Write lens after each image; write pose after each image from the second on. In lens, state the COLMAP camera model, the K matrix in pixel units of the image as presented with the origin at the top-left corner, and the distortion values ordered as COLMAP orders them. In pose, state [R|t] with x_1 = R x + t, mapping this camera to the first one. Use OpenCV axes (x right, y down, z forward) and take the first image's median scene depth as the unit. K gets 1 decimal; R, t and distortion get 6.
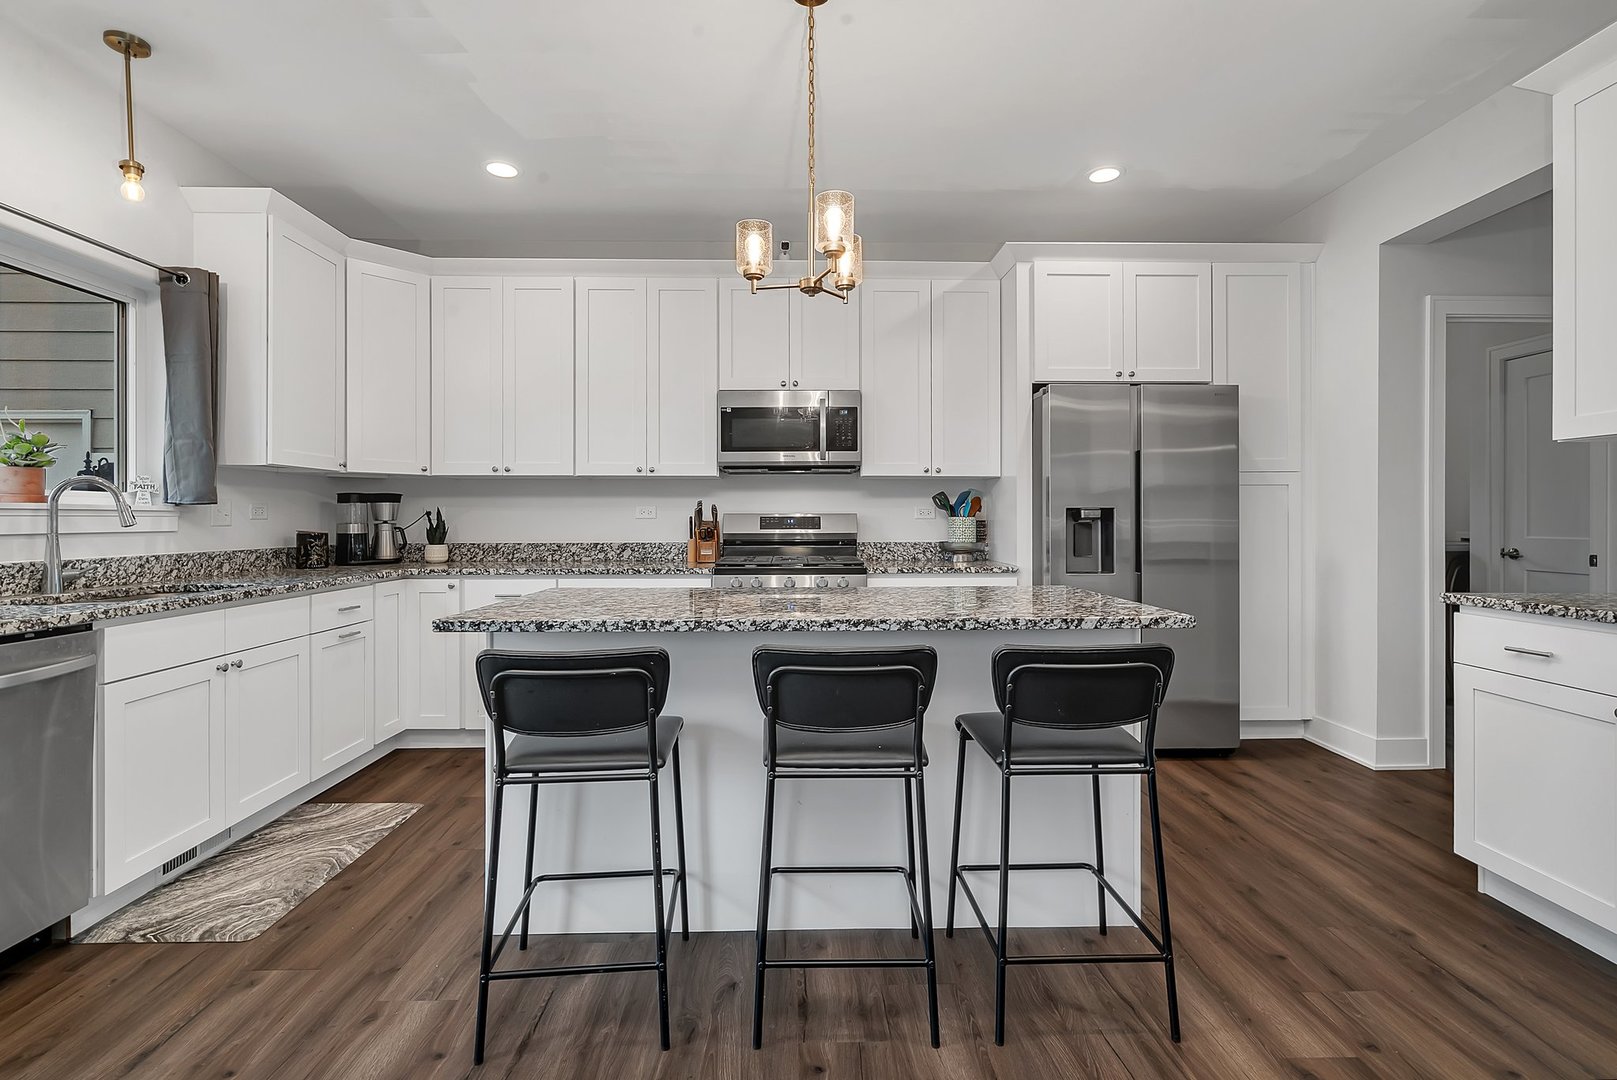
lens RADIAL K [[748.8, 0, 800.6], [0, 748.8, 520.6], [0, 0, 1]] dist [-0.005350, -0.000269]
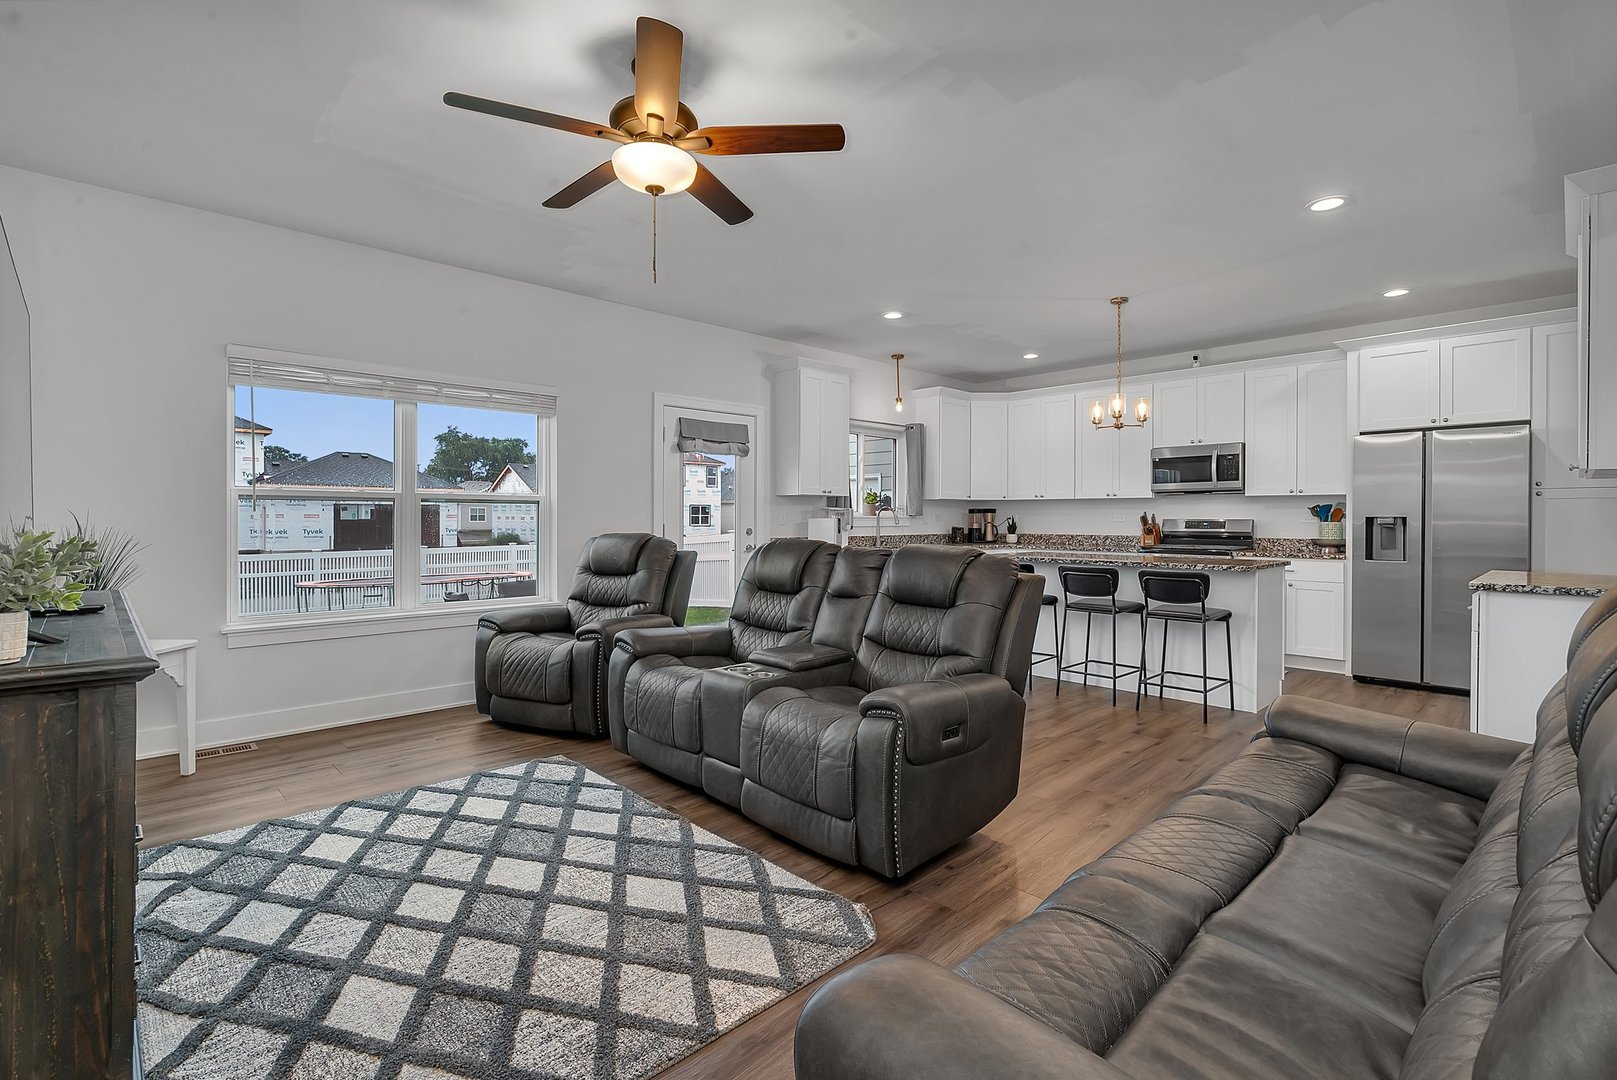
lens RADIAL K [[748.8, 0, 819.9], [0, 748.8, 526.4], [0, 0, 1]] dist [-0.005350, -0.000269]
pose [[0.687809, 0.010811, -0.725811, 0.632551], [-0.004491, 0.999933, 0.010639, -0.007738], [0.725877, -0.004058, 0.687812, -0.770082]]
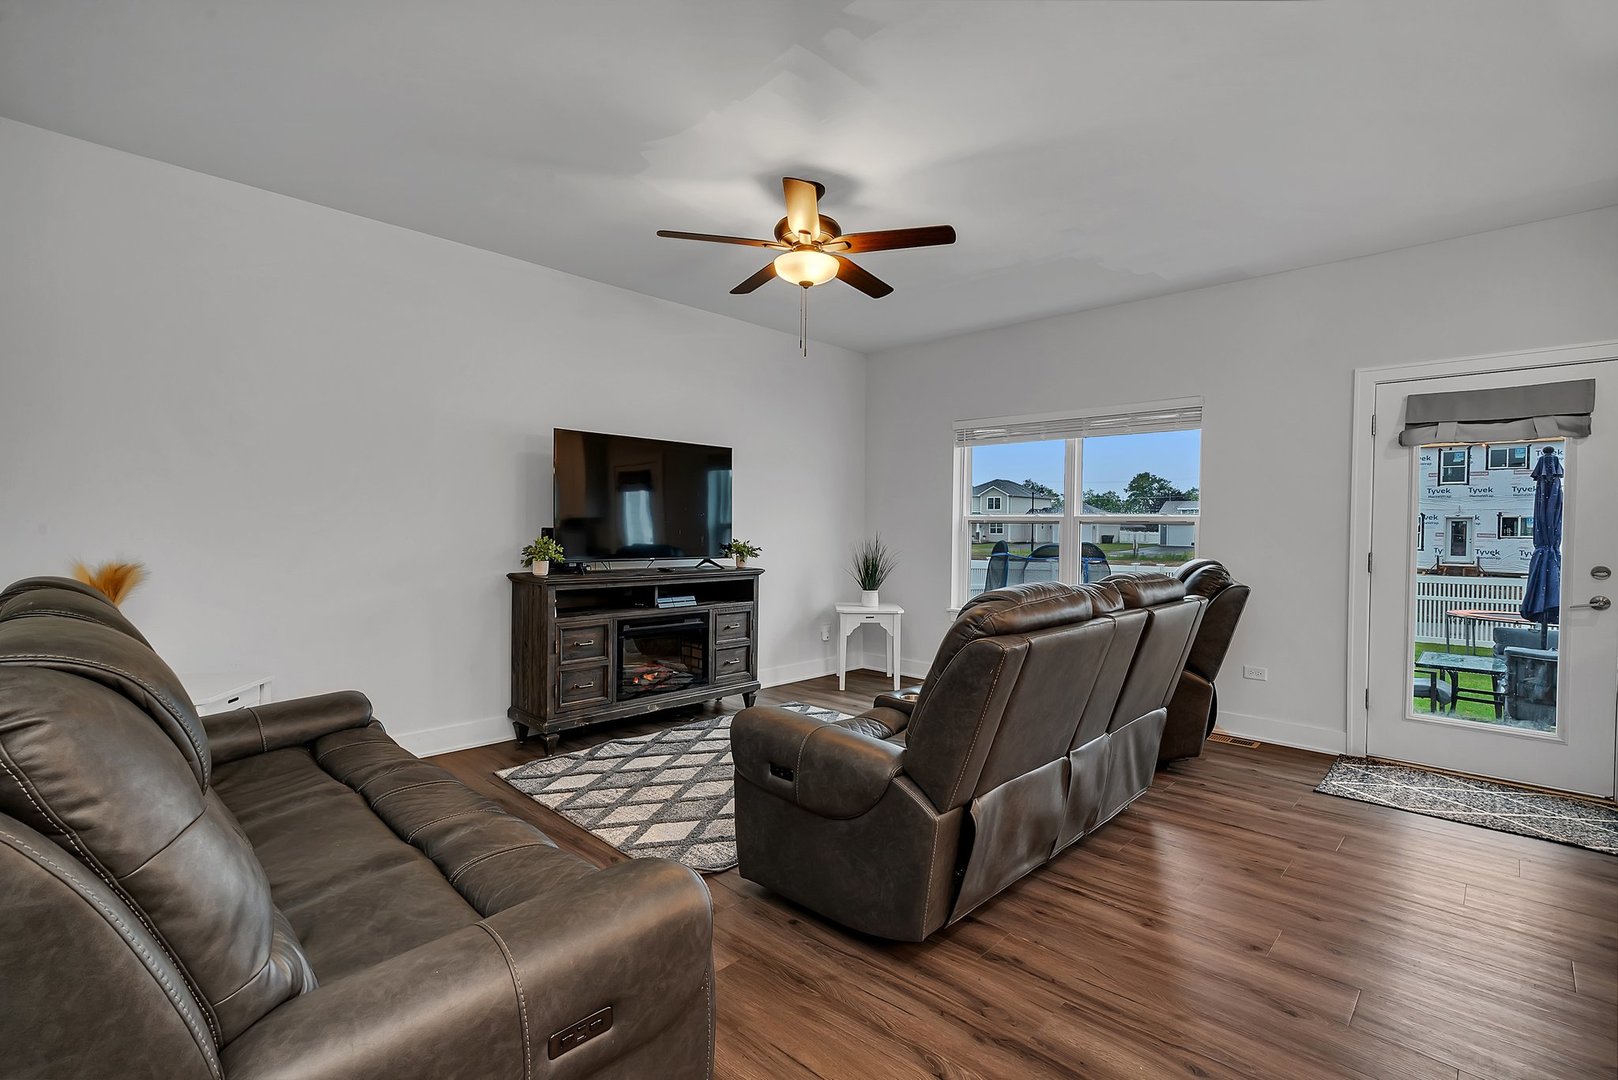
lens RADIAL K [[749.2, 0, 792.4], [0, 749.2, 534.5], [0, 0, 1]] dist [-0.005350, -0.000269]
pose [[-0.726209, -0.000174, -0.687474, 0.652276], [-0.014589, 0.999779, 0.015158, -0.024196], [0.687320, 0.021038, -0.726050, 0.220995]]
